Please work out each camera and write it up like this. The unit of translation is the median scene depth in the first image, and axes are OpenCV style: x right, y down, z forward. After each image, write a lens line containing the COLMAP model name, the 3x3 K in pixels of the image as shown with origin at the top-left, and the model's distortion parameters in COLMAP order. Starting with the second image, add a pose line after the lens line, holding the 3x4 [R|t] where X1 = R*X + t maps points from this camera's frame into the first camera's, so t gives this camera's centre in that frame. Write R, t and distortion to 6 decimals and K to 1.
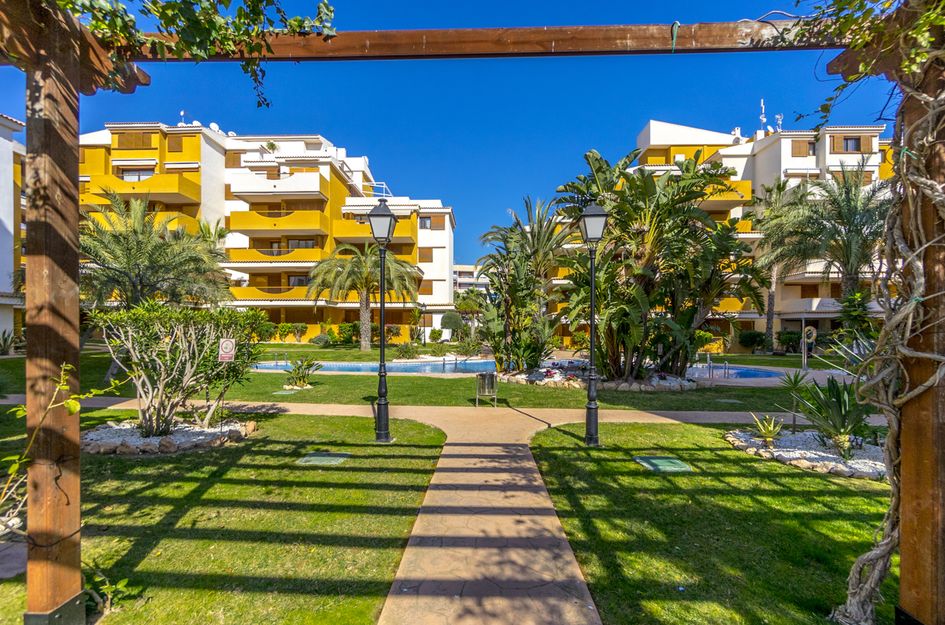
lens RADIAL K [[439.3, 0, 470.2], [0, 439.3, 318.5], [0, 0, 1]] dist [0.000844, -0.000056]
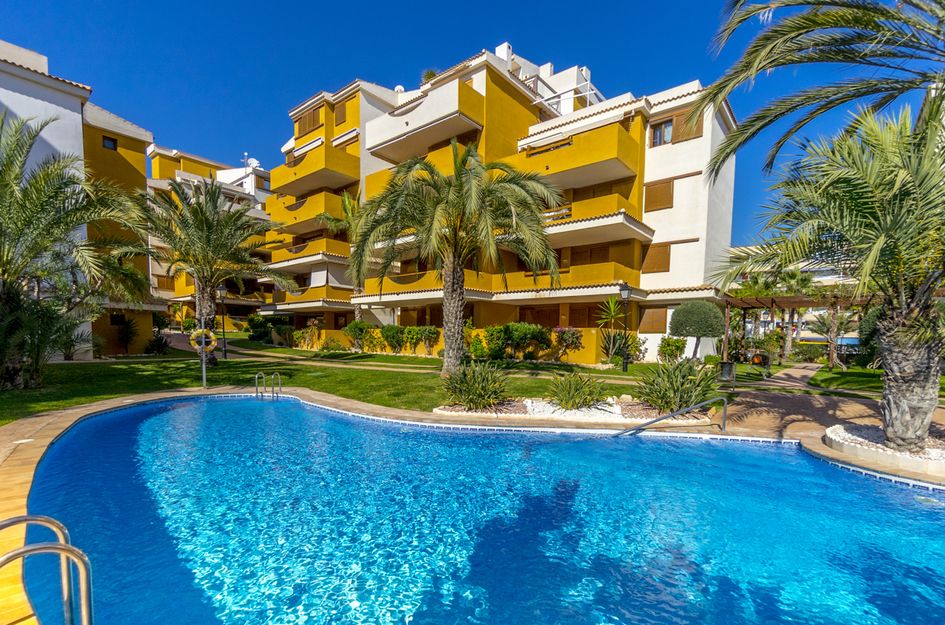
lens RADIAL K [[439.3, 0, 455.6], [0, 439.3, 366.7], [0, 0, 1]] dist [0.000844, -0.000056]
pose [[0.775872, 0.050578, -0.628860, 0.052196], [0.002269, 0.996551, 0.082950, 0.014444], [0.630886, -0.065785, 0.773081, 0.448625]]
